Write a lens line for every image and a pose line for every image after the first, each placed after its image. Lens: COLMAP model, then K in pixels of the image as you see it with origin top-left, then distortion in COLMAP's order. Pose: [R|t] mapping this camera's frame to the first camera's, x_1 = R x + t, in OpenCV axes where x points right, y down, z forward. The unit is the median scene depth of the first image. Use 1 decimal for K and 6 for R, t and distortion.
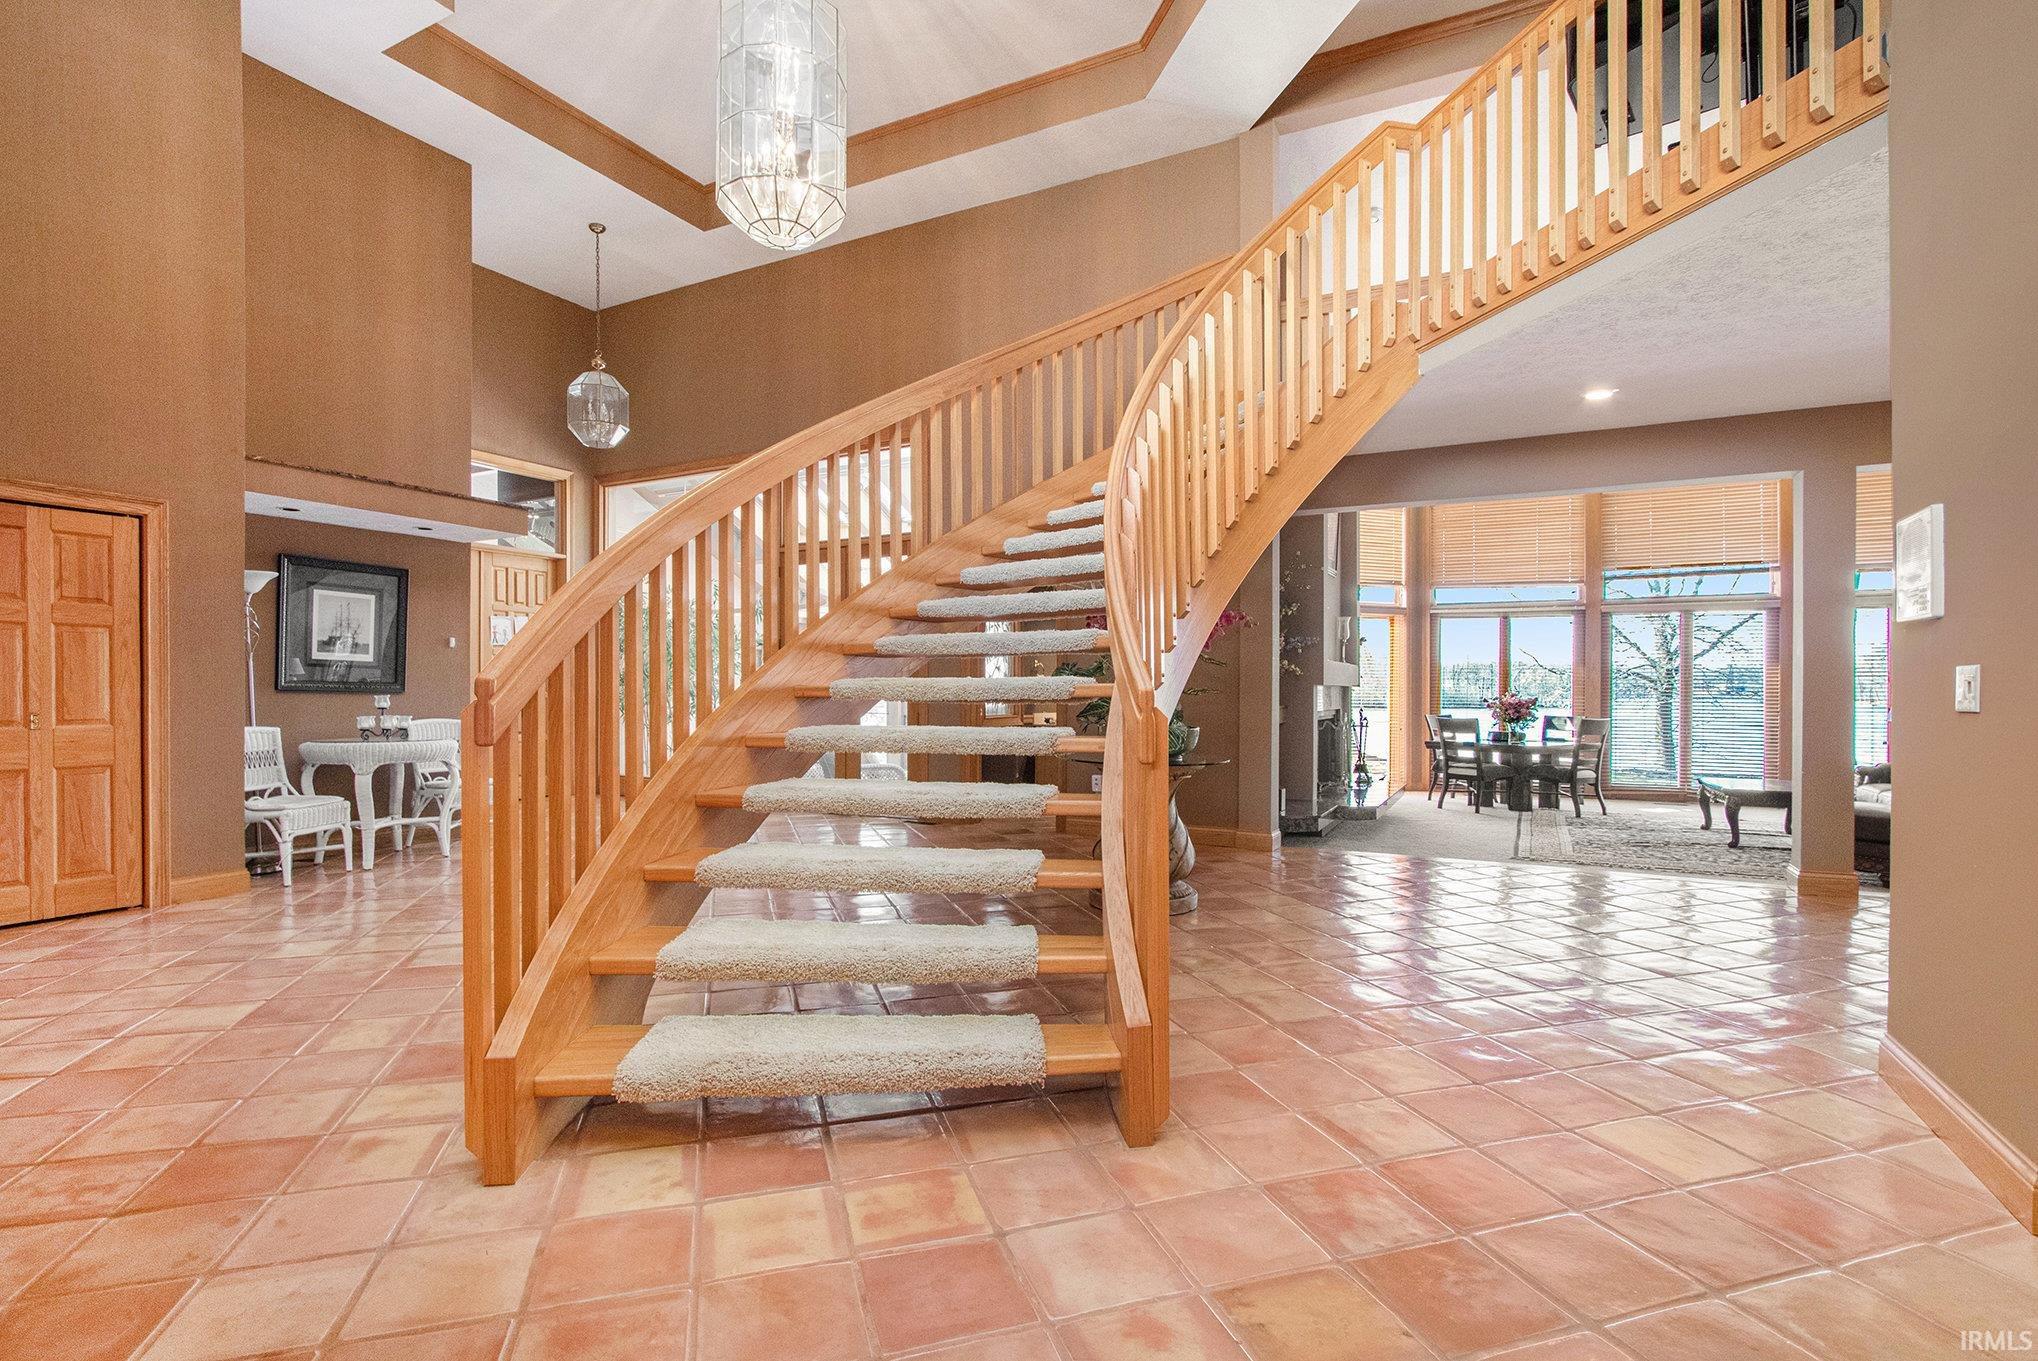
lens RADIAL K [[944.5, 0, 1010.6], [0, 944.5, 685.8], [0, 0, 1]] dist [-0.021718, -0.000034]
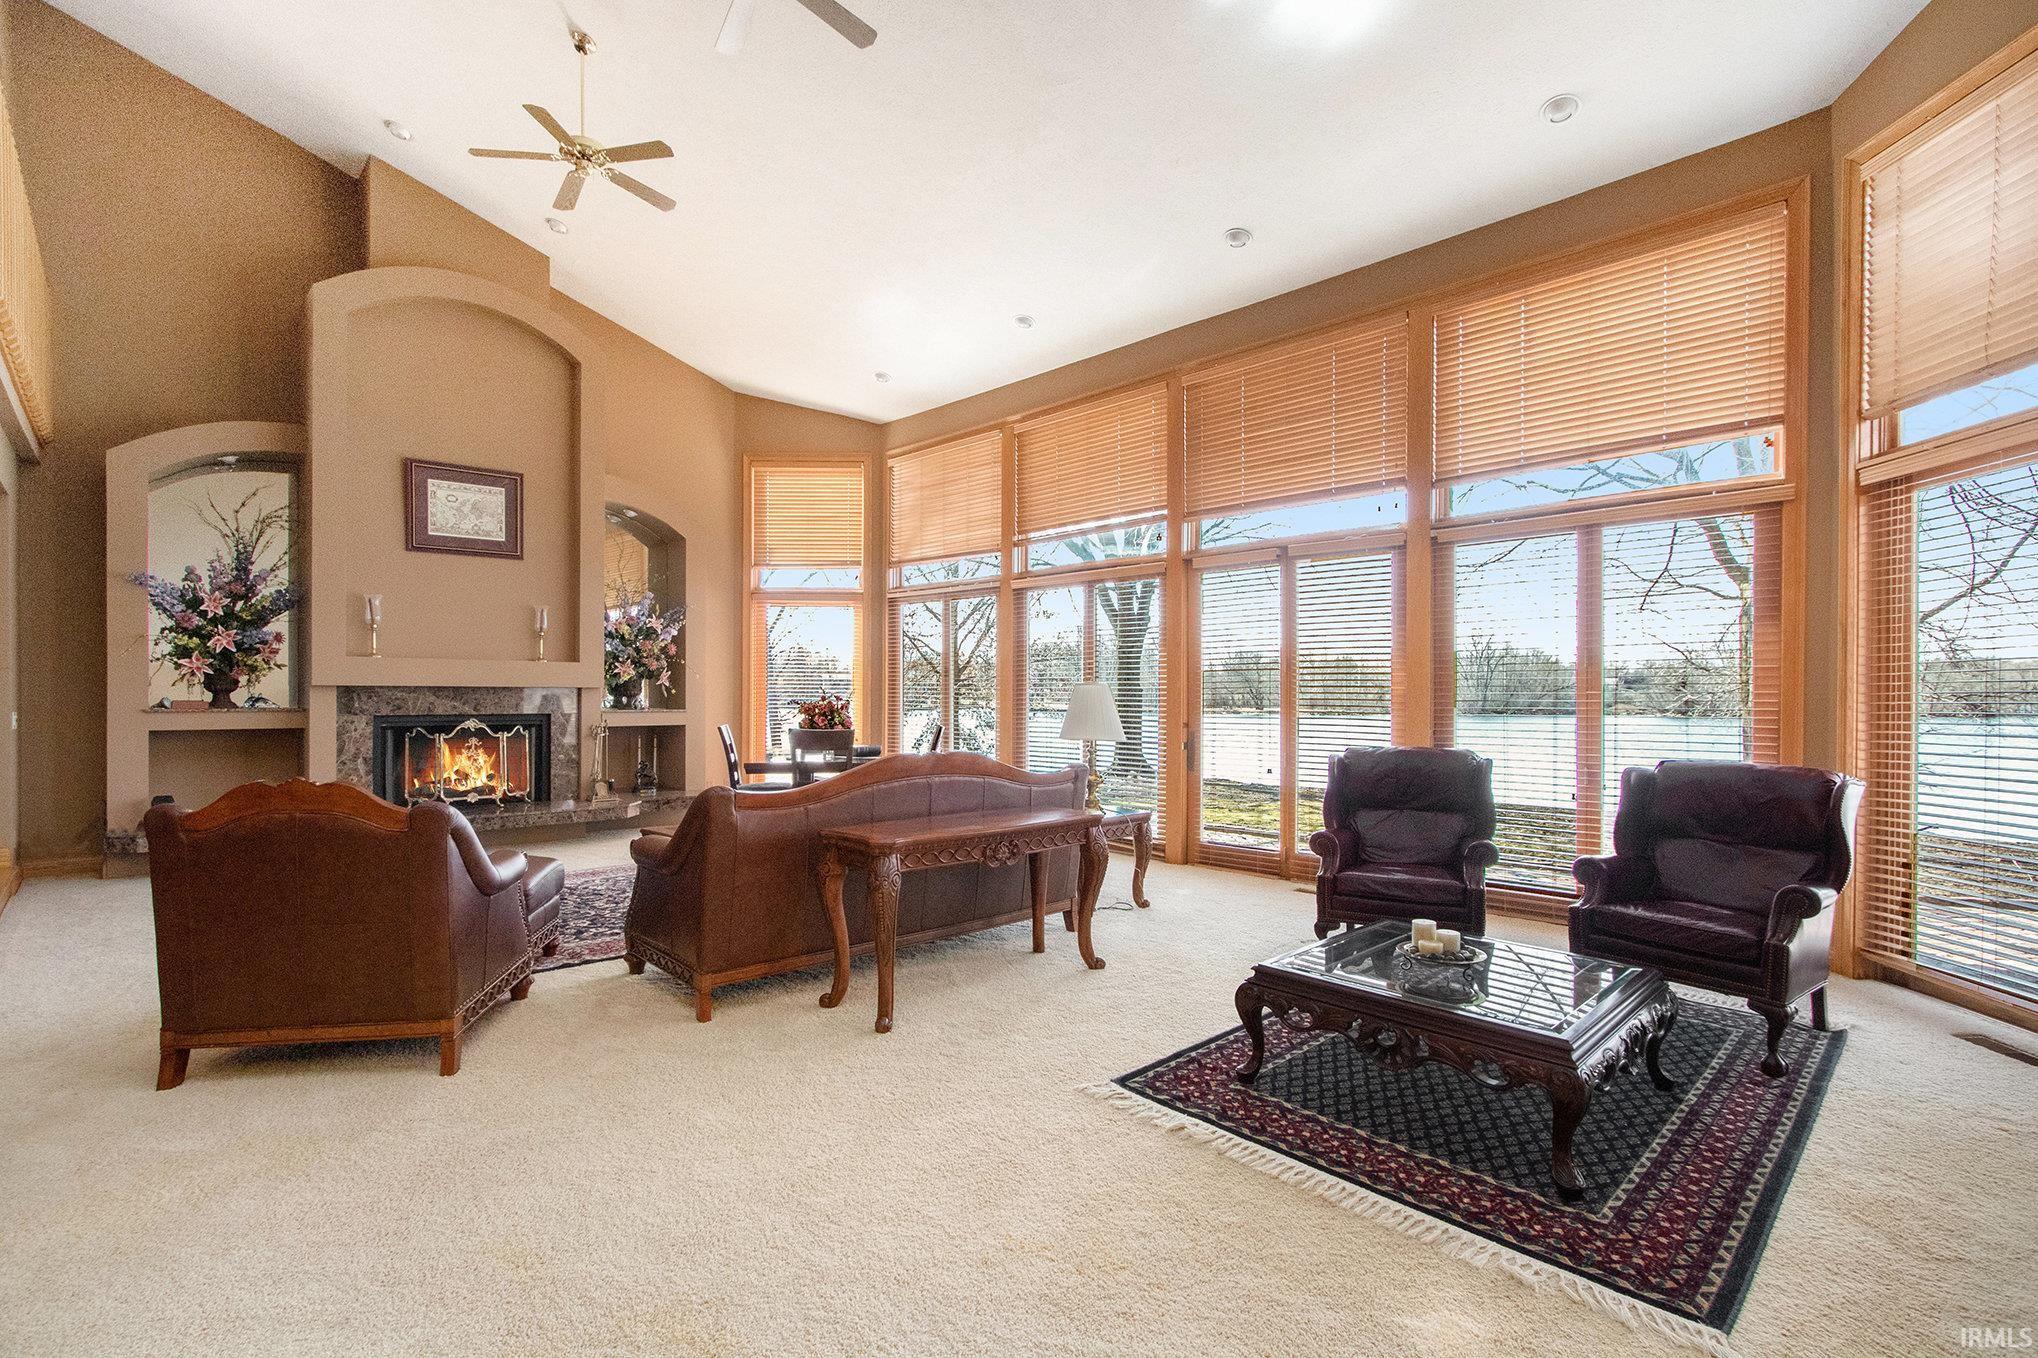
lens RADIAL K [[944.5, 0, 1010.6], [0, 944.5, 684.3], [0, 0, 1]] dist [-0.021718, -0.000034]
pose [[0.950046, -0.008614, -0.311991, 0.852603], [0.007230, 0.999958, -0.005593, 0.002759], [0.312026, 0.003058, 0.950069, 0.278132]]
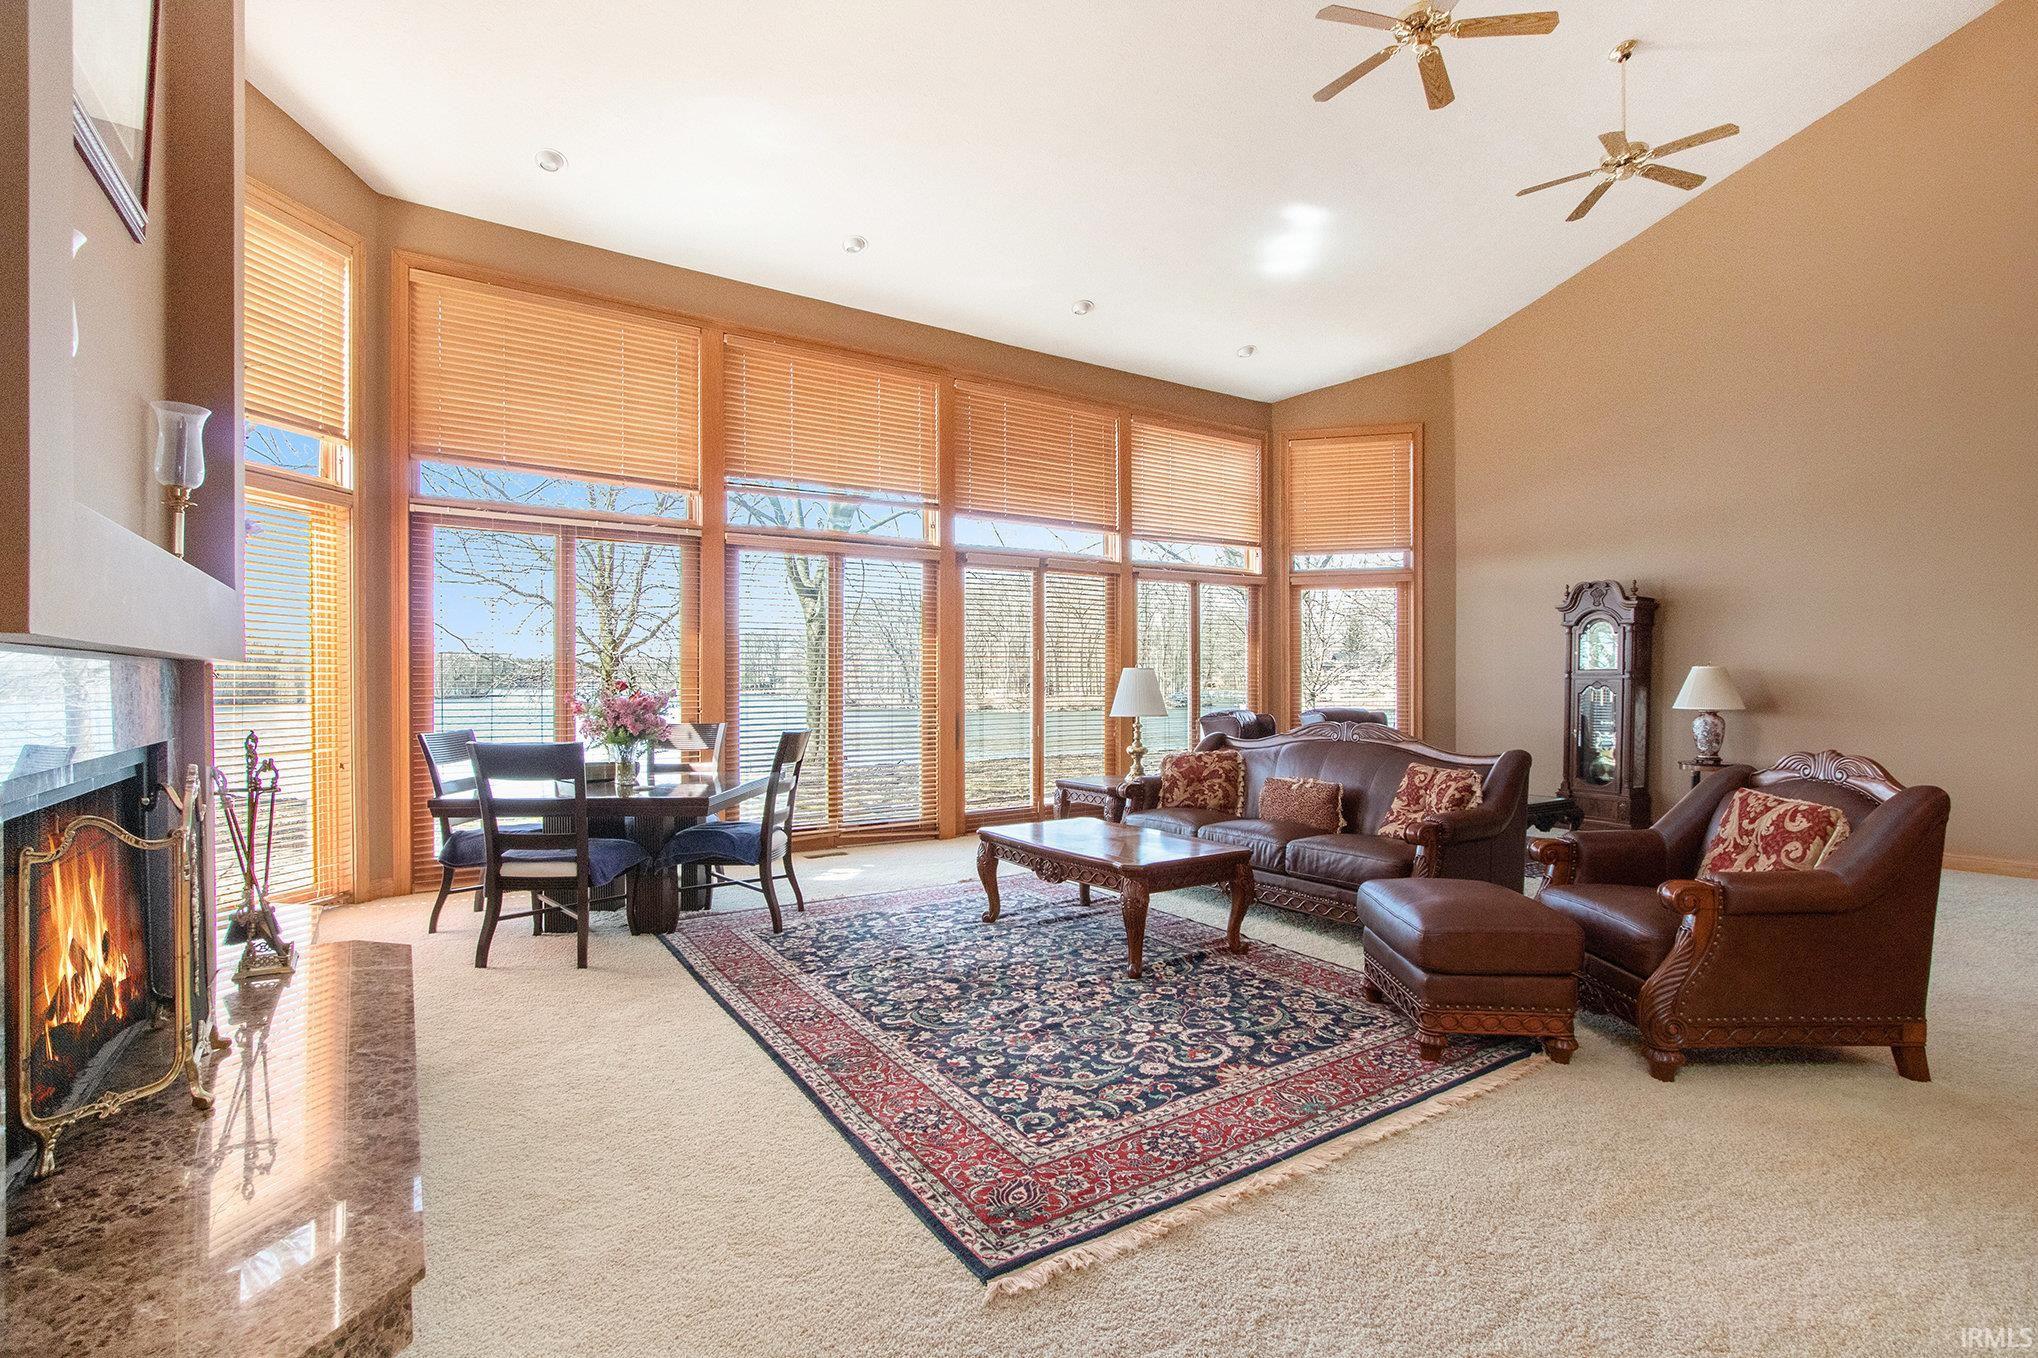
lens RADIAL K [[944.5, 0, 1010.6], [0, 944.5, 684.3], [0, 0, 1]] dist [-0.021718, -0.000034]
pose [[0.479170, -0.008563, 0.877680, 0.196009], [0.002365, 0.999961, 0.008465, 0.005200], [-0.877719, -0.001981, 0.479172, 0.556165]]
